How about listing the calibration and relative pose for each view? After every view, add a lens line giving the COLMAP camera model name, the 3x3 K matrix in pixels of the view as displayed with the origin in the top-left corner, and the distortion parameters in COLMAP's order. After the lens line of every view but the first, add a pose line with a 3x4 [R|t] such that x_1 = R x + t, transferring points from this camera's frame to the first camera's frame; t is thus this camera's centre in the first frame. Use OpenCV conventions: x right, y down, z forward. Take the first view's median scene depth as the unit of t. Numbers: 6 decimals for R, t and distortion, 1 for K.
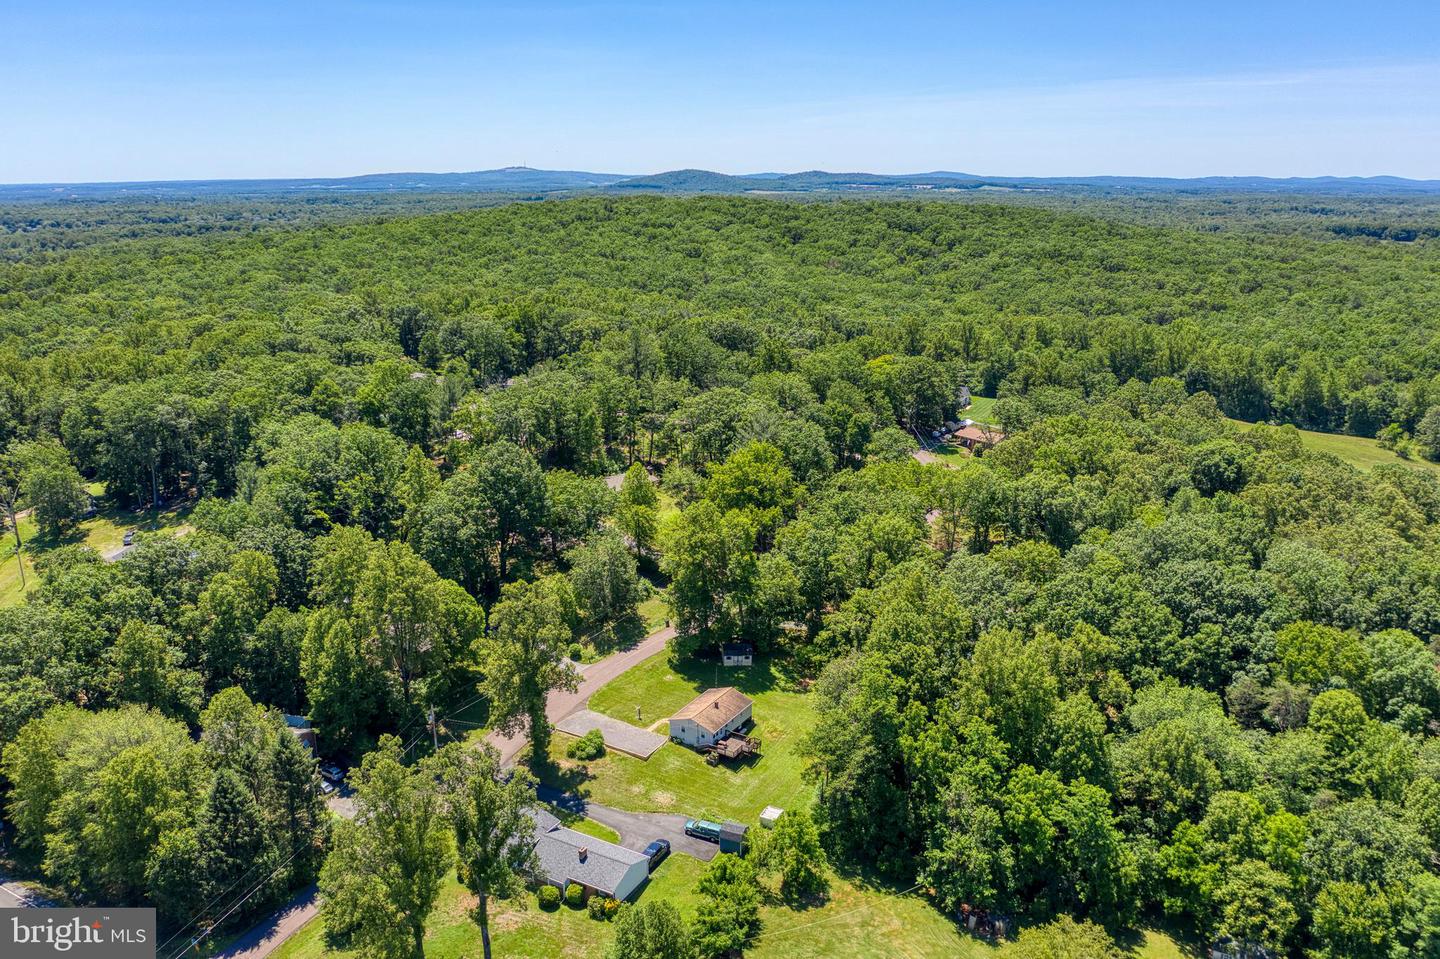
lens RADIAL K [[1111.2, 0, 720.0], [0, 1111.2, 479.5], [0, 0, 1]] dist [-0.054257, -0.001743]
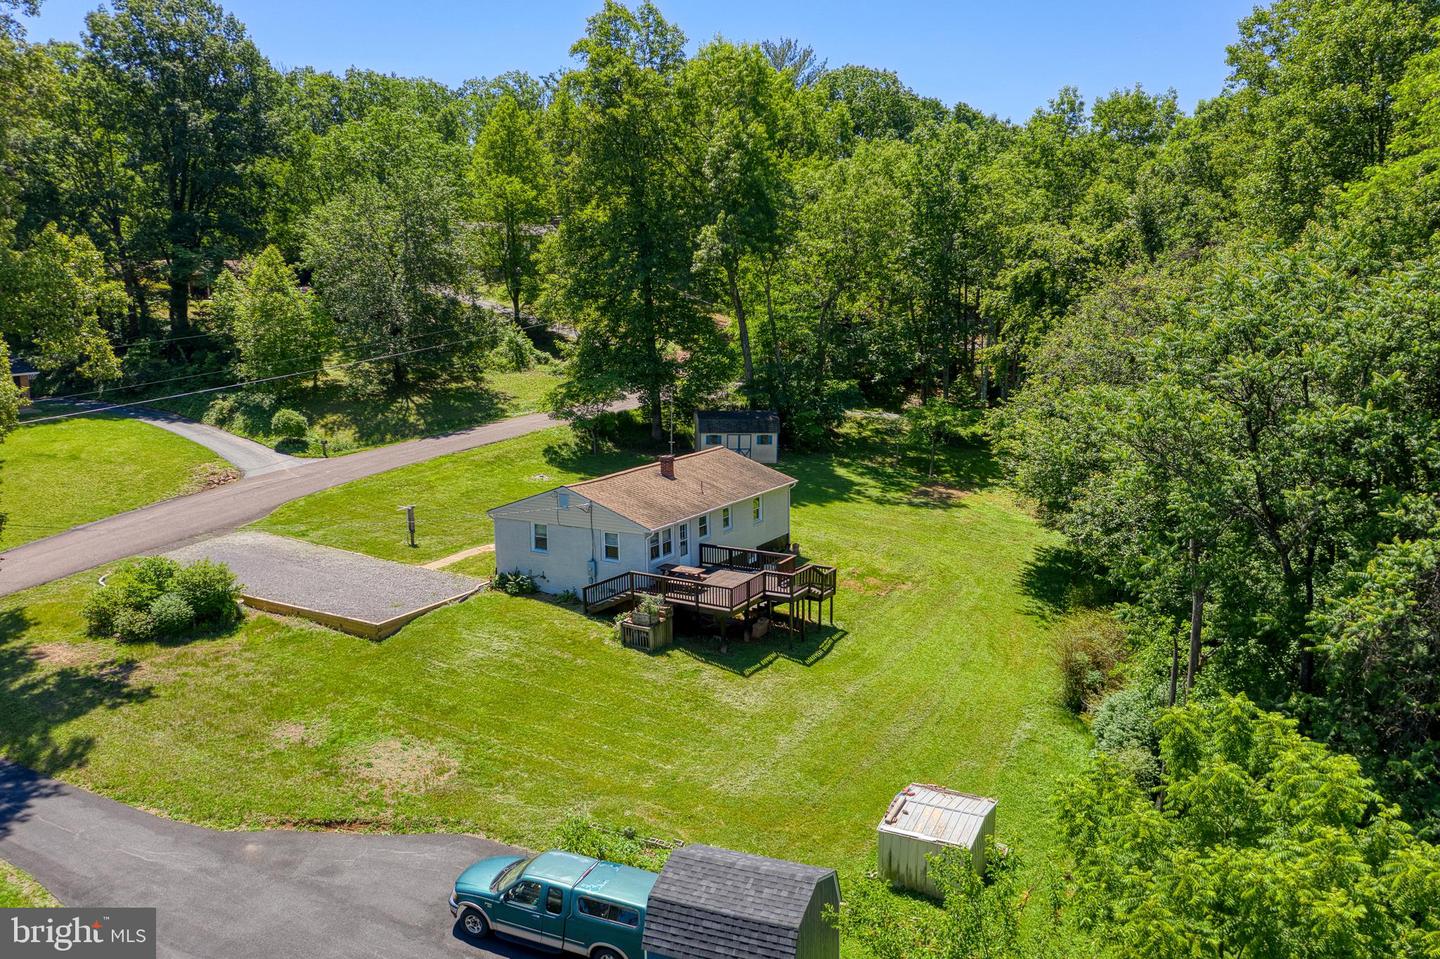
lens RADIAL K [[1111.2, 0, 720.0], [0, 1111.2, 479.5], [0, 0, 1]] dist [-0.054257, -0.001743]
pose [[0.999915, -0.013029, 0.000879, 0.009784], [0.013047, 0.993915, -0.109372, 0.245225], [0.000552, 0.109374, 0.994000, 0.746703]]
